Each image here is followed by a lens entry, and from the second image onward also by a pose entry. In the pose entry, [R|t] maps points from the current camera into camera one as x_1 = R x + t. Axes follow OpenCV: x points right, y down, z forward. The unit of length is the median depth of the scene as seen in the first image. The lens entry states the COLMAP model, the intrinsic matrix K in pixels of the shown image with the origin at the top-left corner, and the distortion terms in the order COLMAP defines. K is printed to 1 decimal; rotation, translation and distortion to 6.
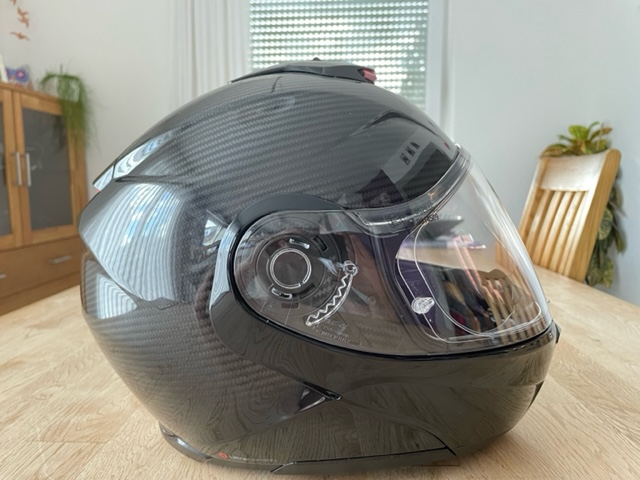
lens RADIAL K [[493.3, 0, 320.0], [0, 493.3, 240.0], [0, 0, 1]] dist [0.078498, -0.115380]
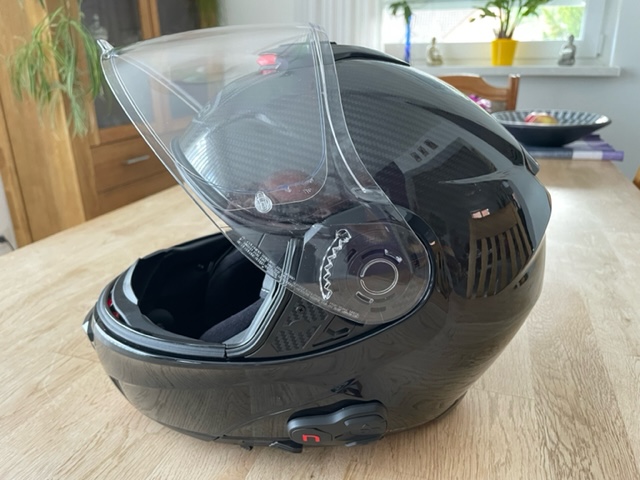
lens RADIAL K [[493.3, 0, 320.0], [0, 493.3, 240.0], [0, 0, 1]] dist [0.078498, -0.115380]
pose [[0.954929, 0.104651, -0.277774, 0.133418], [-0.032857, 0.967305, 0.251477, -0.072415], [0.295010, -0.231016, 0.927147, 0.022888]]
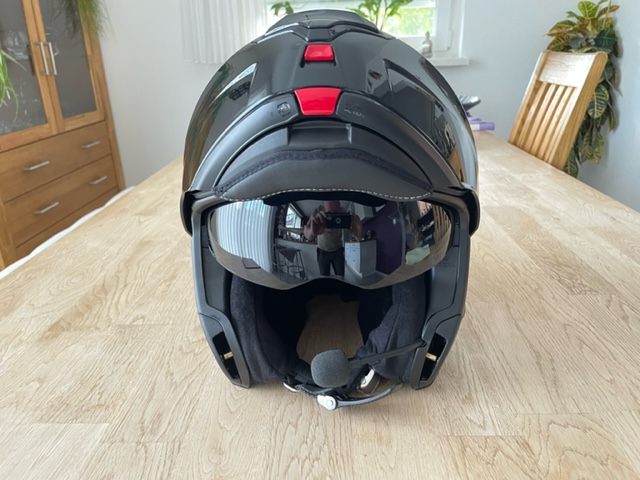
lens RADIAL K [[493.3, 0, 320.0], [0, 493.3, 240.0], [0, 0, 1]] dist [0.078498, -0.115380]
pose [[0.999843, -0.016962, -0.005189, -0.049096], [0.017724, 0.966851, 0.254724, -0.053259], [0.000696, -0.254776, 0.967000, -0.177184]]
